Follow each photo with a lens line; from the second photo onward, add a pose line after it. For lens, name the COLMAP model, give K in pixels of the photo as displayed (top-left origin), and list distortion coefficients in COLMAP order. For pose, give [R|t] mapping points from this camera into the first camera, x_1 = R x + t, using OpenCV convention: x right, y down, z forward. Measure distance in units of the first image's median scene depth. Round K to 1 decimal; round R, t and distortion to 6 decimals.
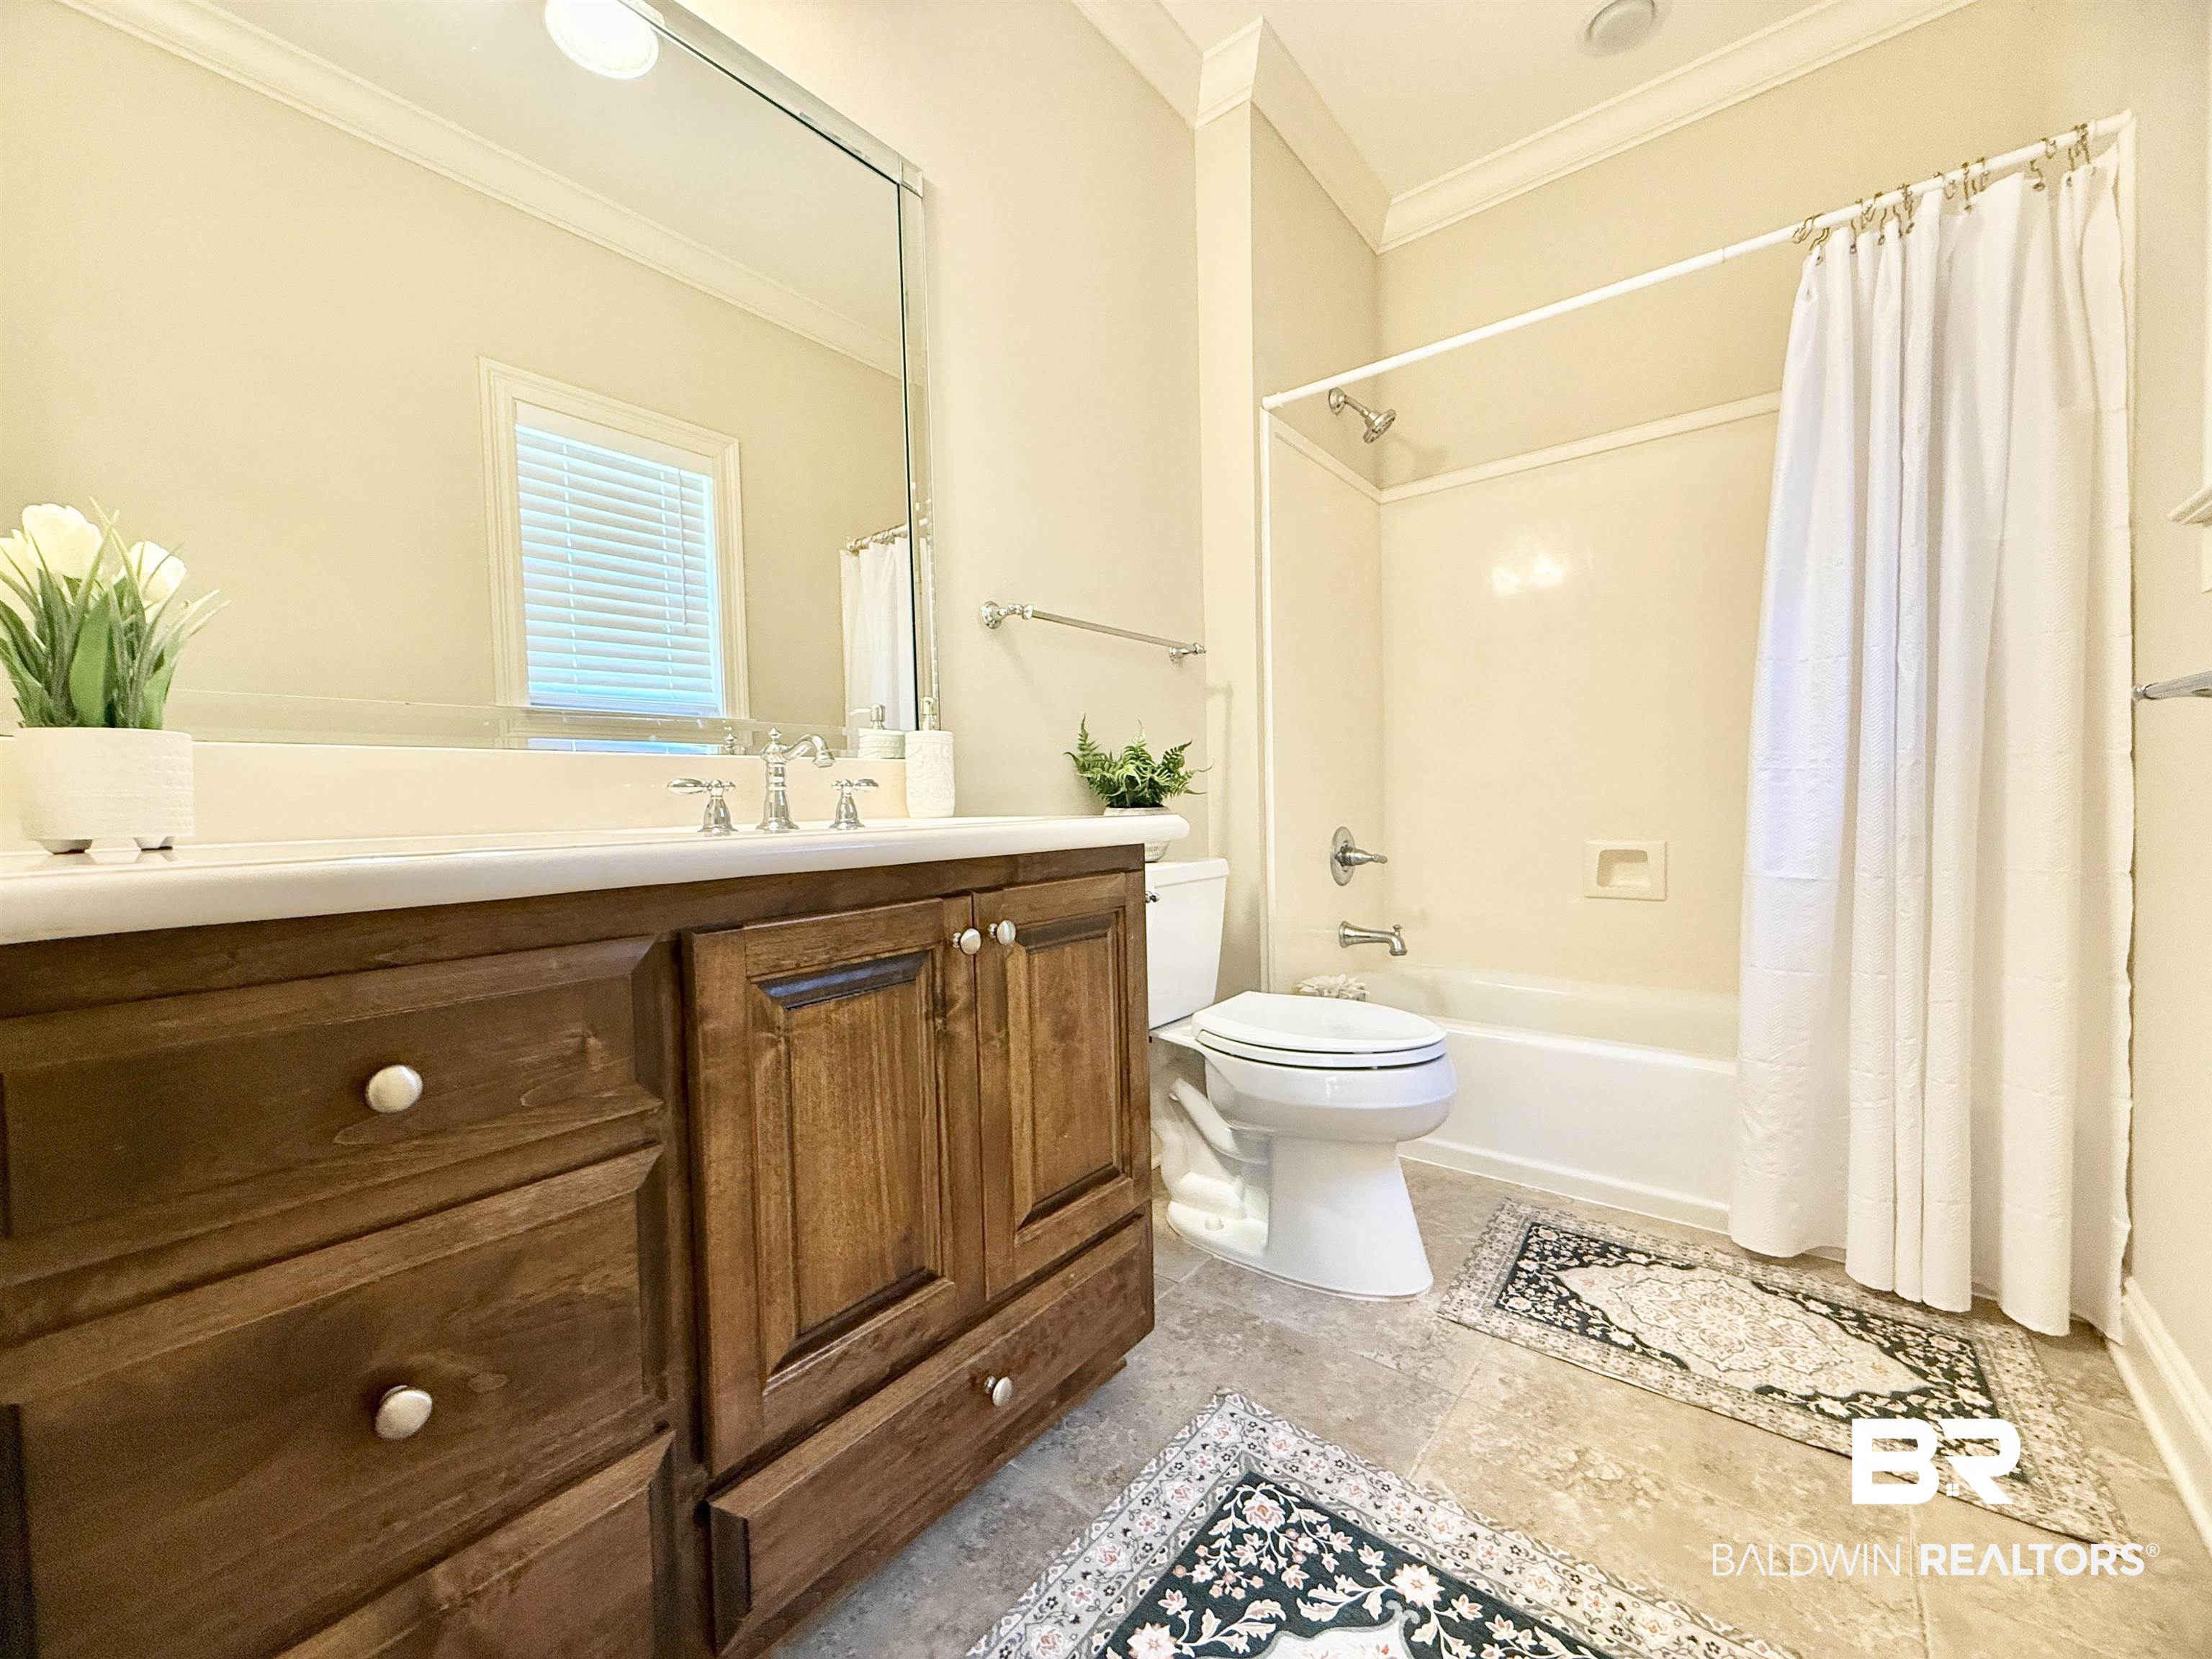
lens RADIAL K [[880.1, 0, 1104.3], [0, 880.1, 822.9], [0, 0, 1]] dist [0.000119, -0.000117]
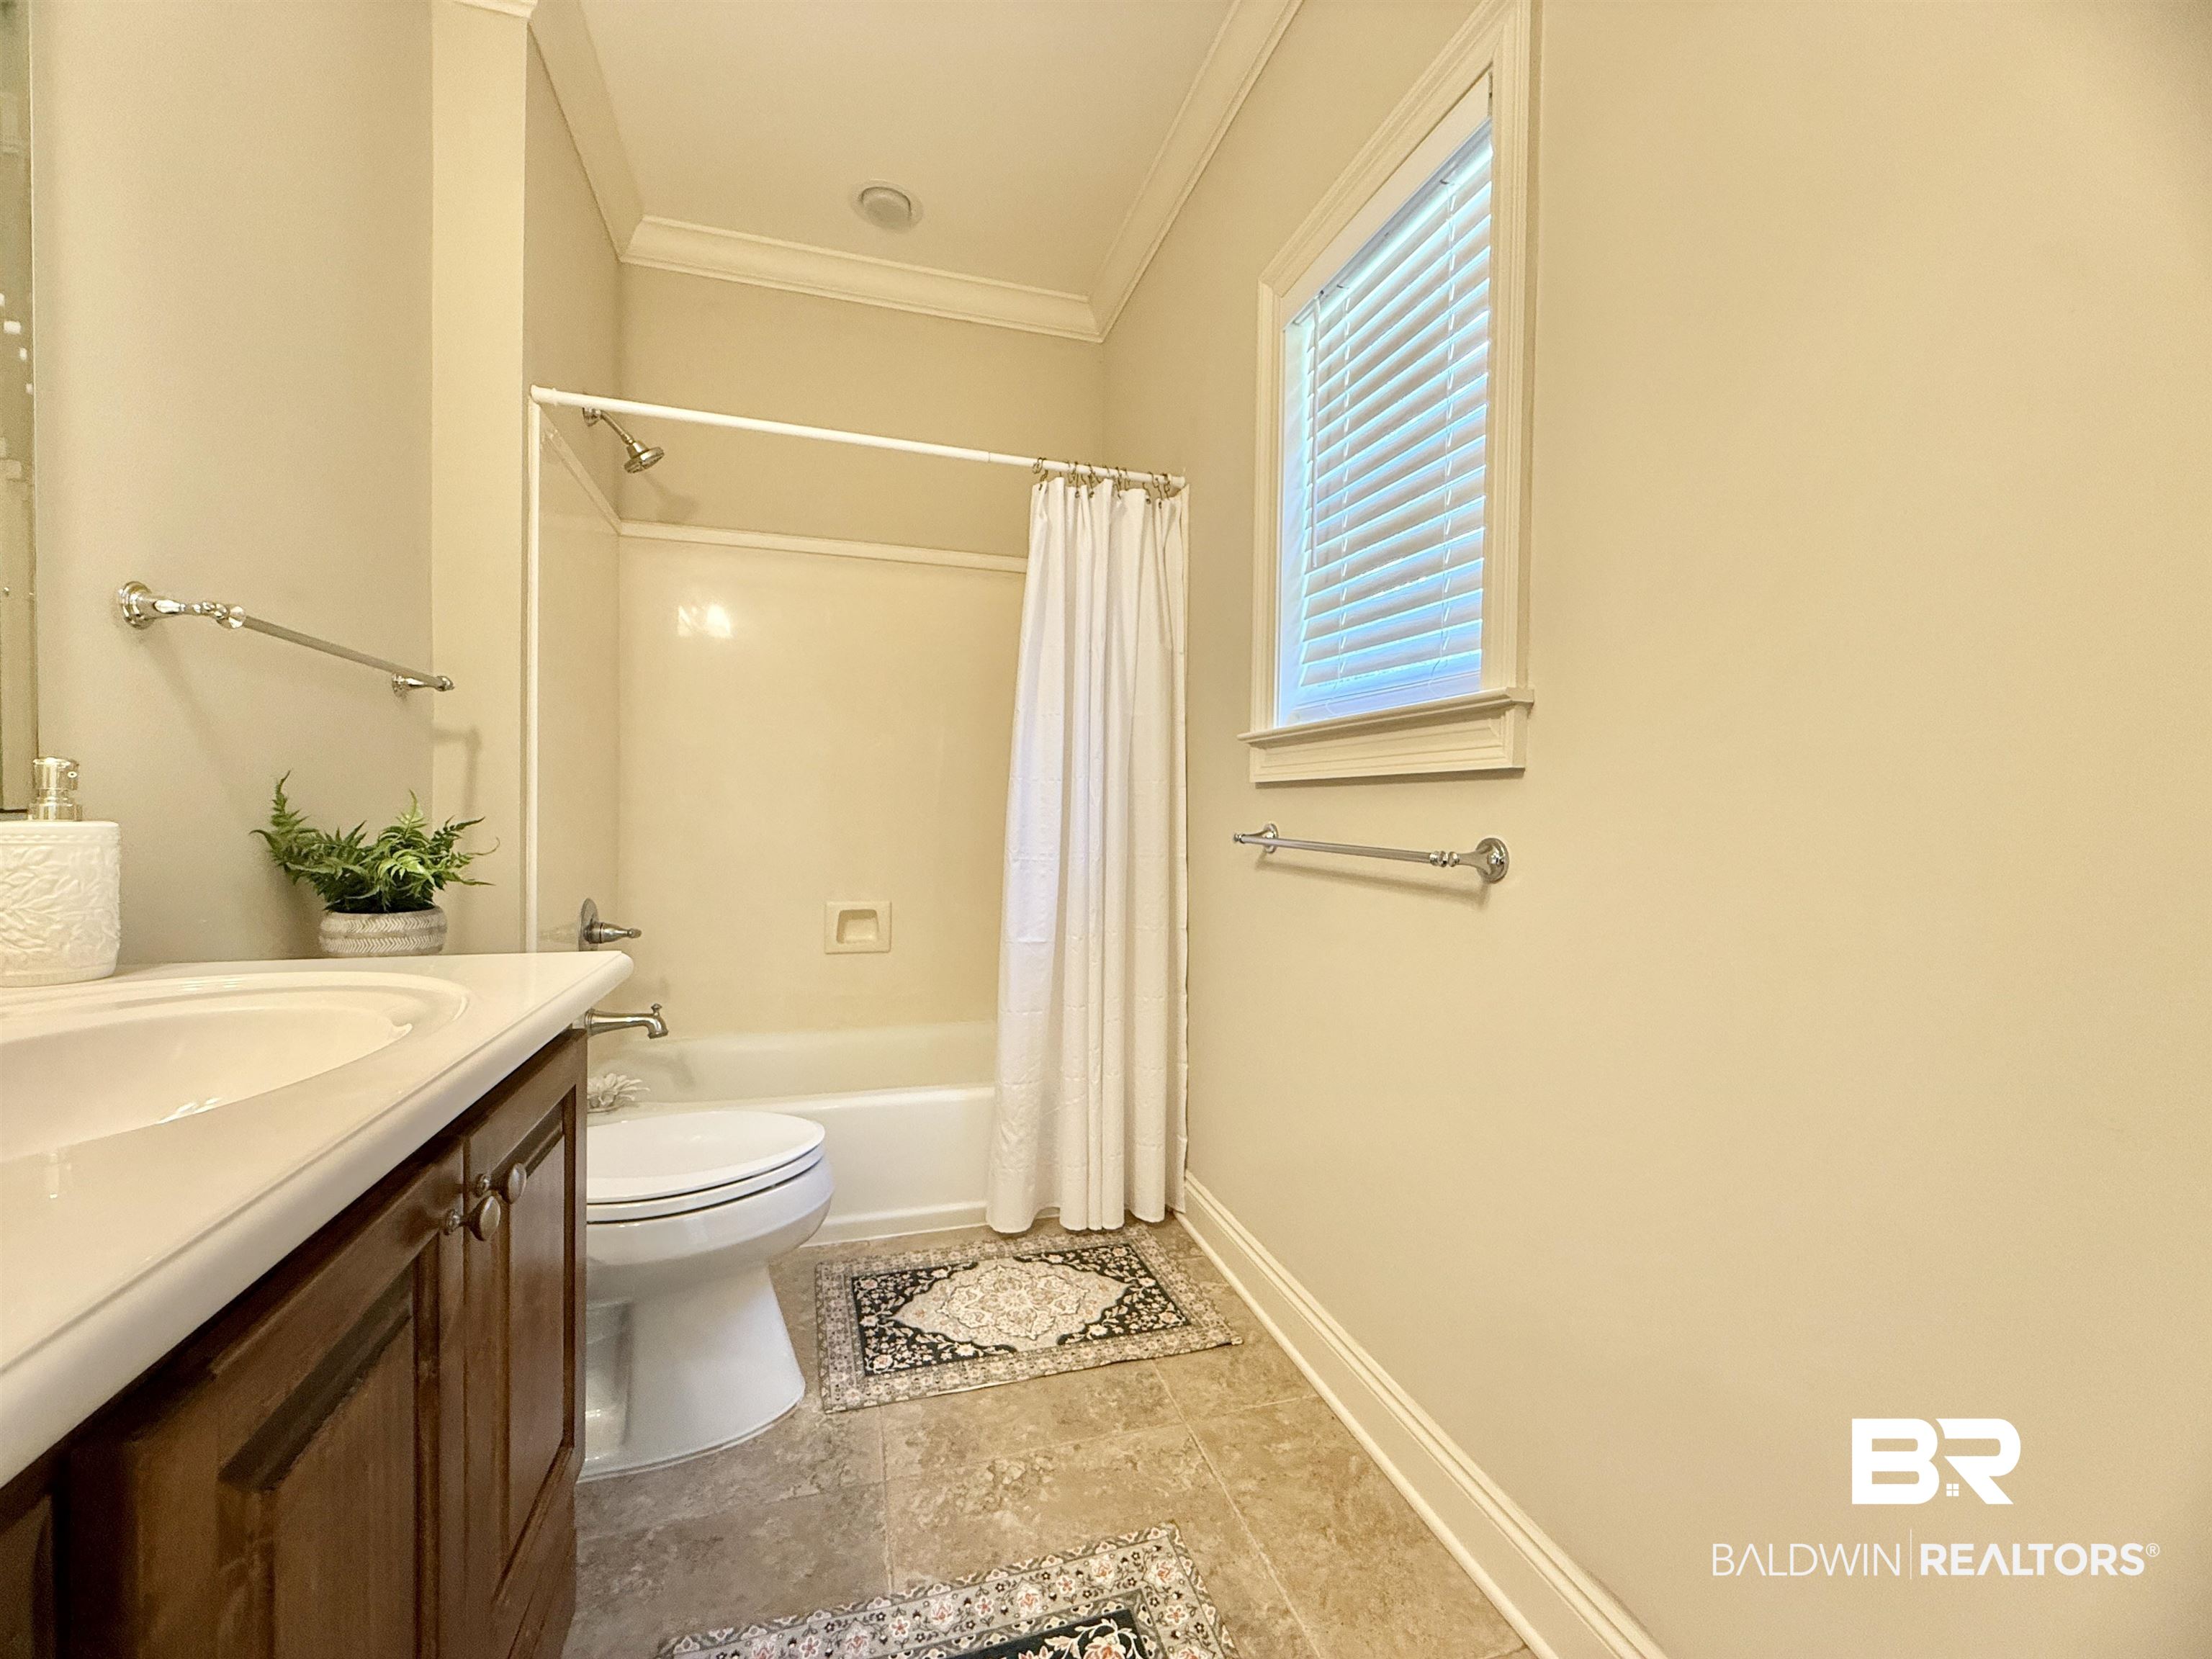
lens RADIAL K [[880.1, 0, 1098.5], [0, 880.1, 822.4], [0, 0, 1]] dist [0.000119, -0.000117]
pose [[0.563747, 0.020950, 0.825682, -0.328317], [-0.005156, 0.999748, -0.021846, -0.109282], [-0.825931, 0.008058, 0.563713, 0.189025]]
